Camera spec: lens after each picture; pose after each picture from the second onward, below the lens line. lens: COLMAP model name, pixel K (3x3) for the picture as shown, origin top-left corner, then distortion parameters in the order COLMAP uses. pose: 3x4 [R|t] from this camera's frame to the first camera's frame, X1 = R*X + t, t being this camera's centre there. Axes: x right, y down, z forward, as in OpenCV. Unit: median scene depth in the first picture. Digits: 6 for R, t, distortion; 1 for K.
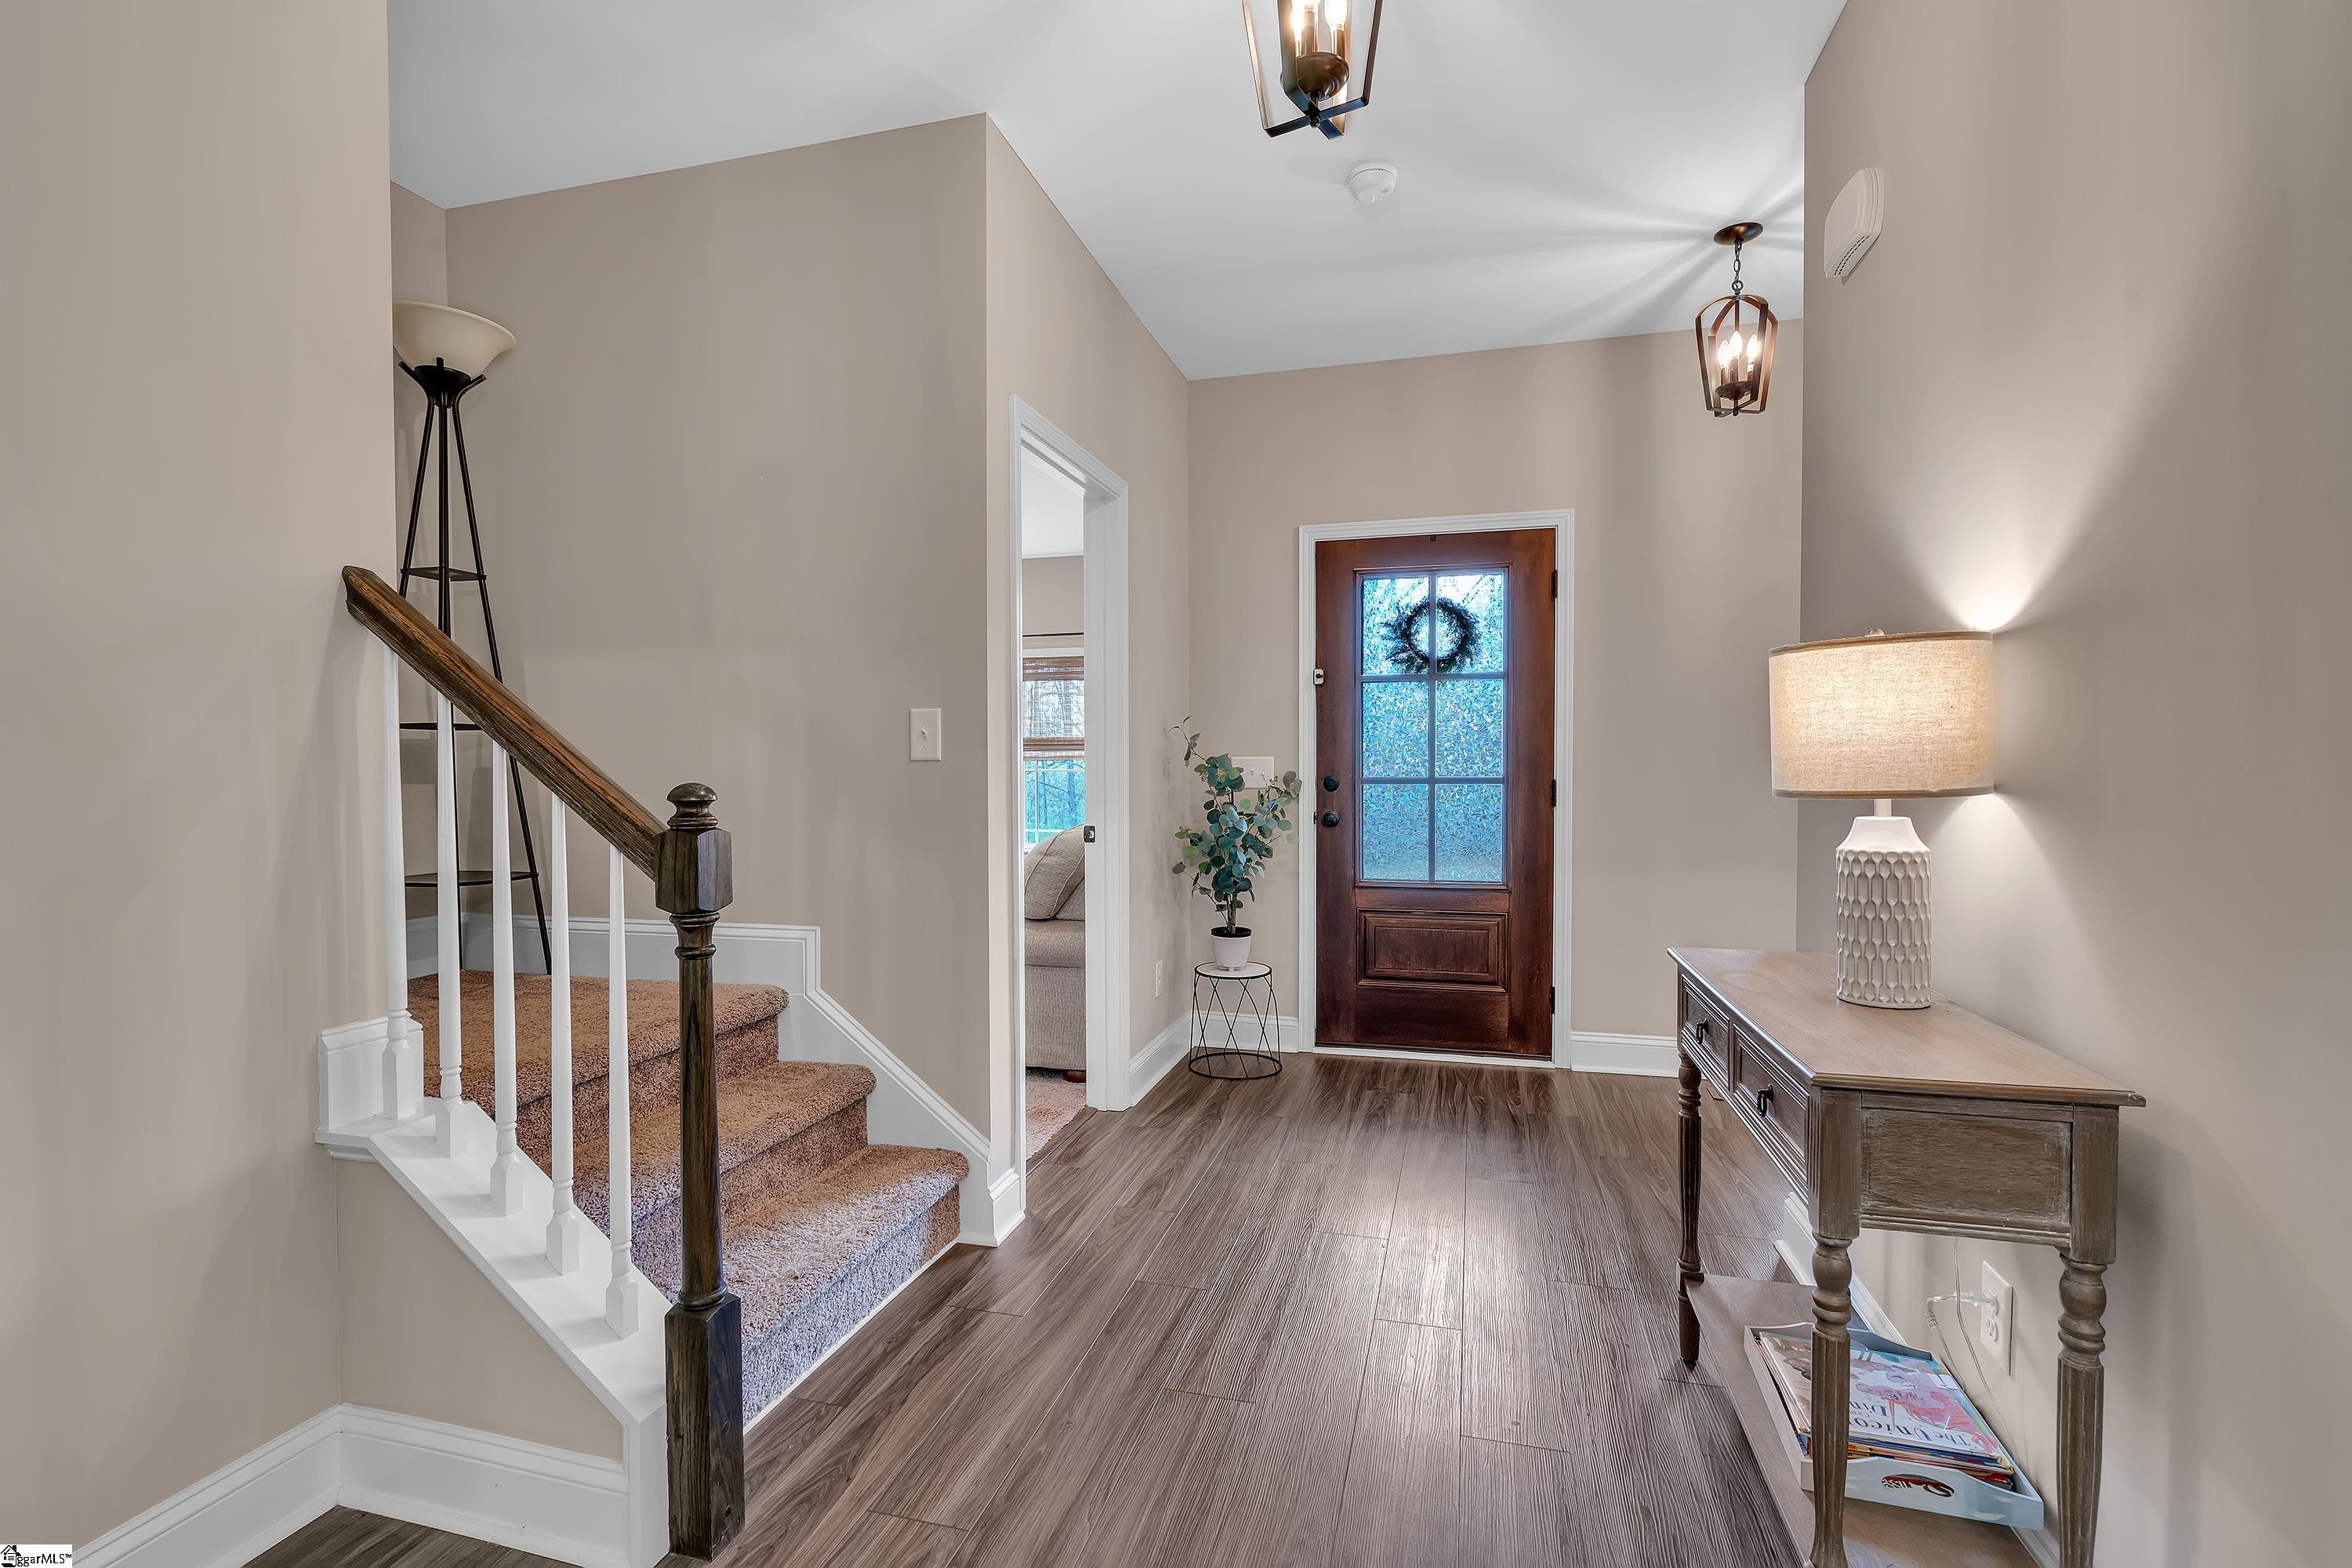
lens RADIAL K [[1055.9, 0, 1189.3], [0, 1055.9, 795.2], [0, 0, 1]] dist [-0.002639, 0.001523]
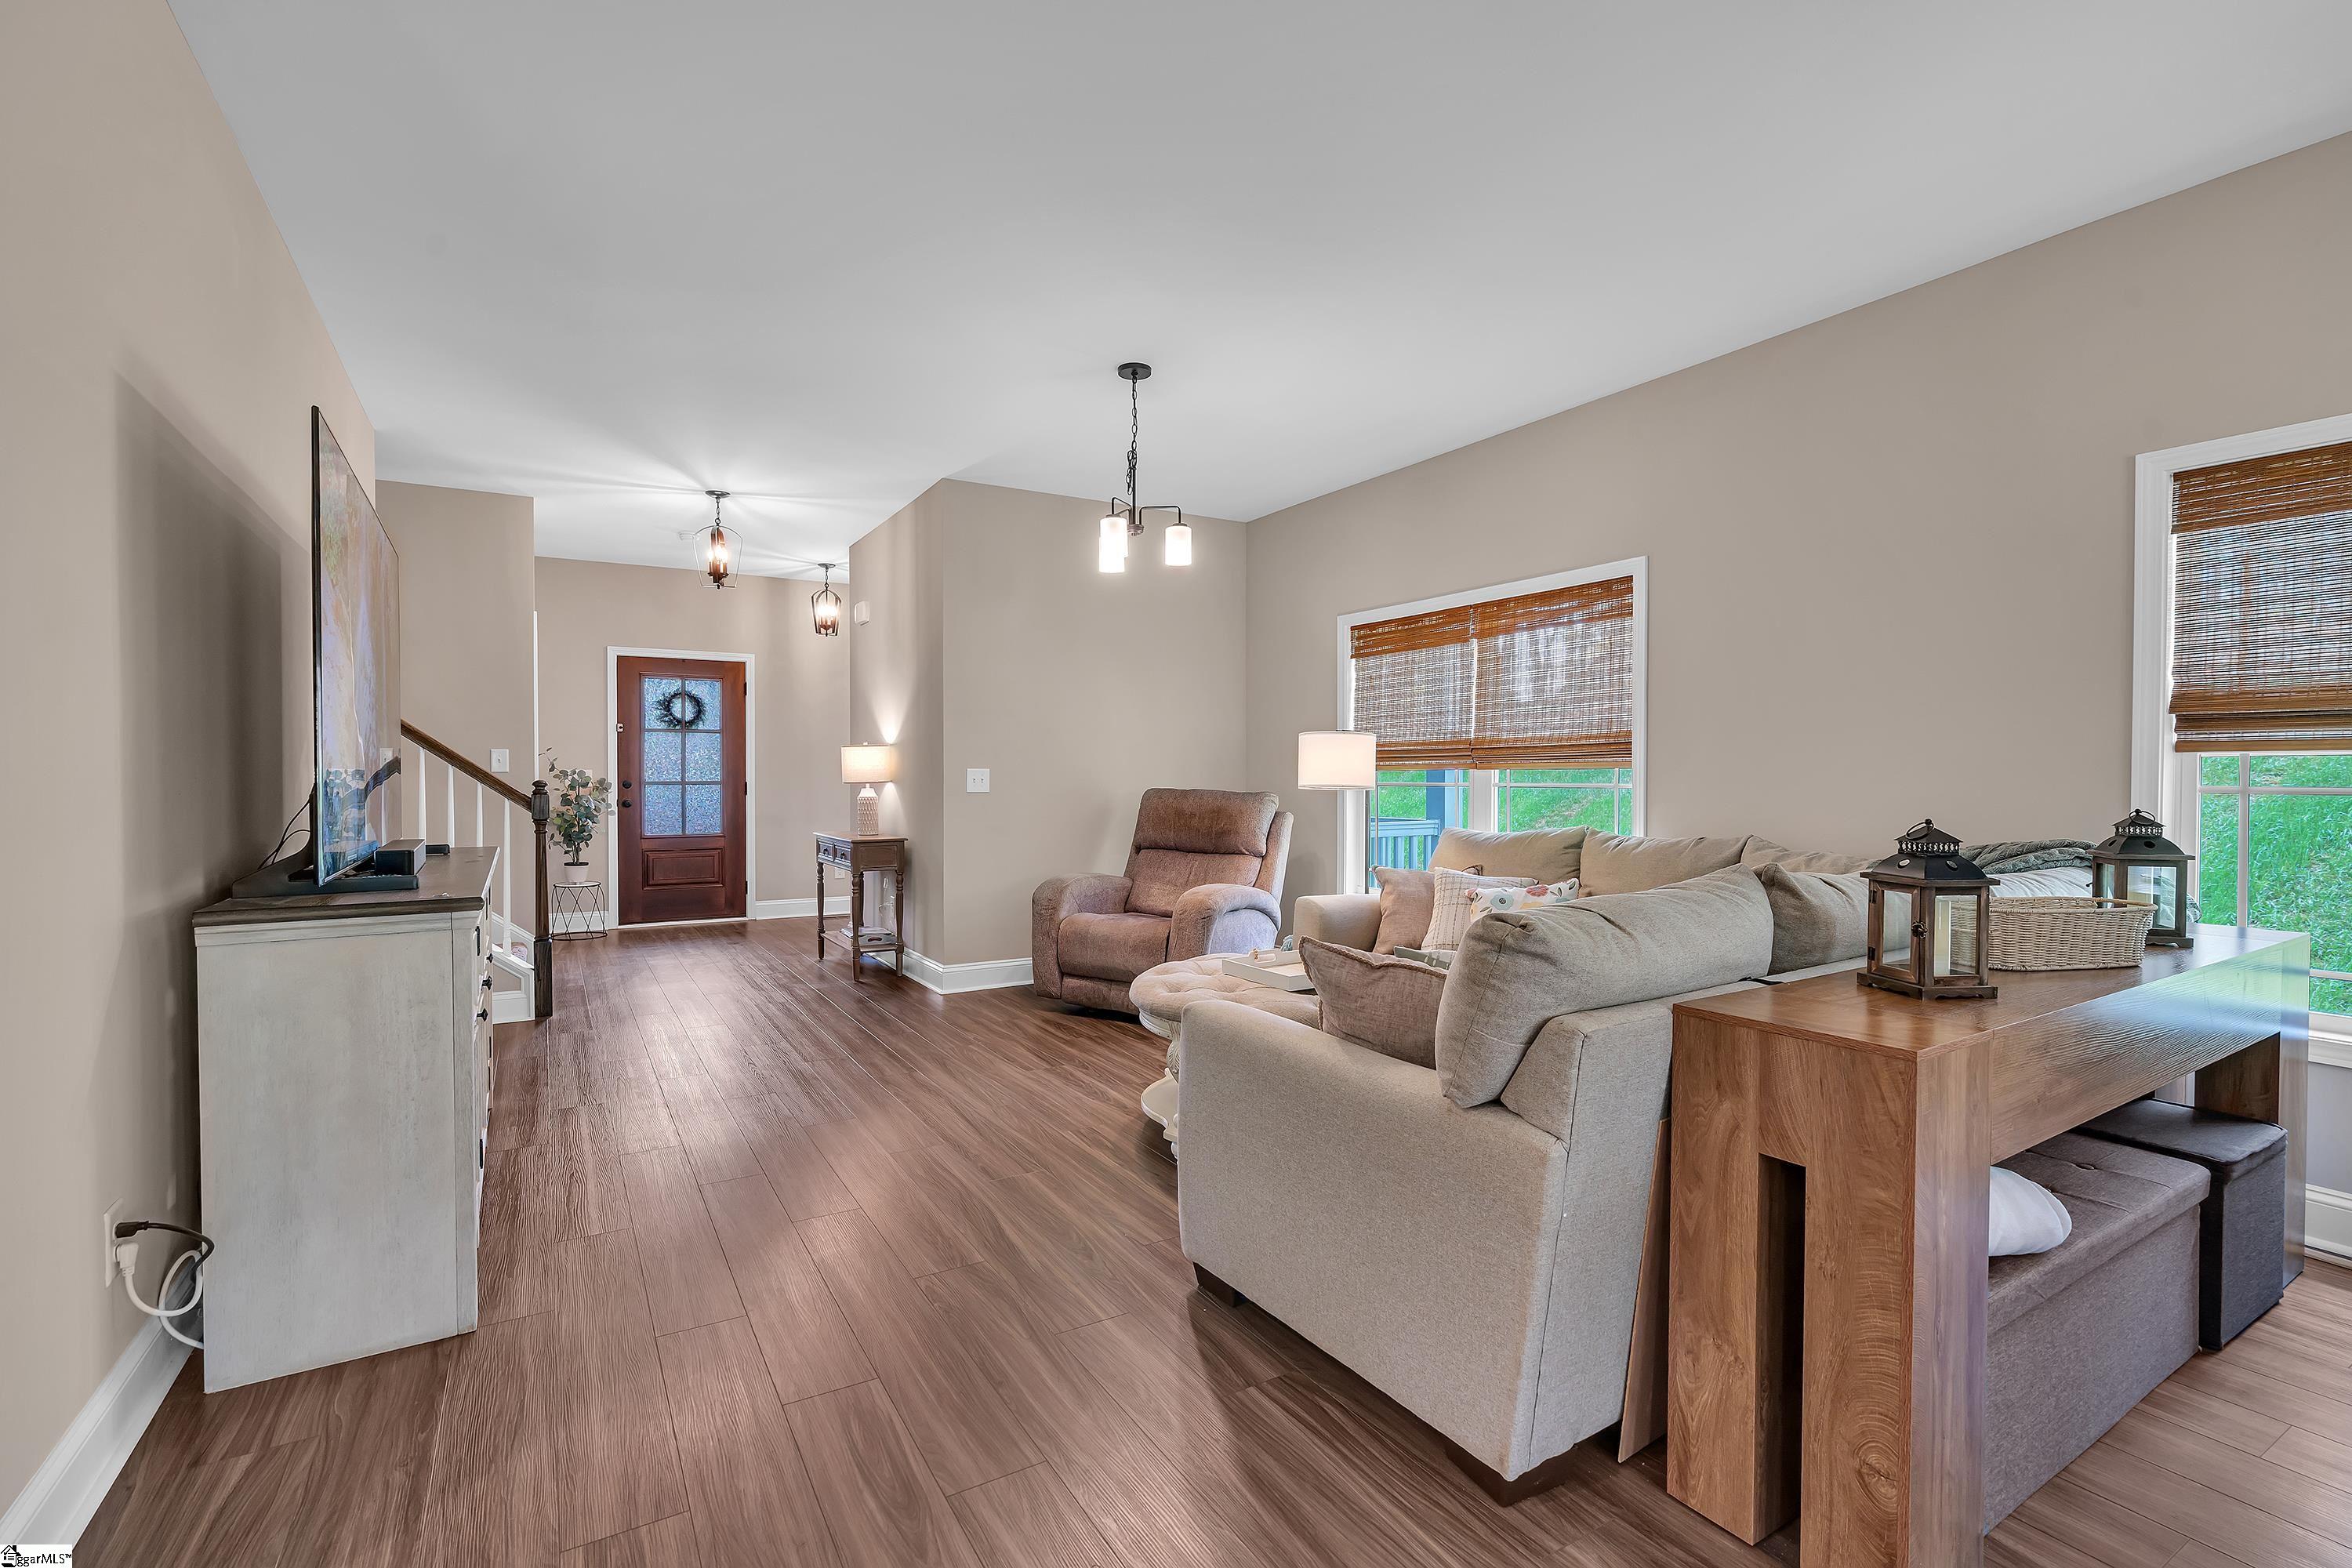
lens RADIAL K [[1055.9, 0, 1175.7], [0, 1055.9, 789.4], [0, 0, 1]] dist [-0.002639, 0.001523]
pose [[0.687335, -0.004439, 0.726327, -0.573283], [0.015647, 0.999840, -0.008696, 0.030148], [-0.726172, 0.017342, 0.687294, -1.029221]]
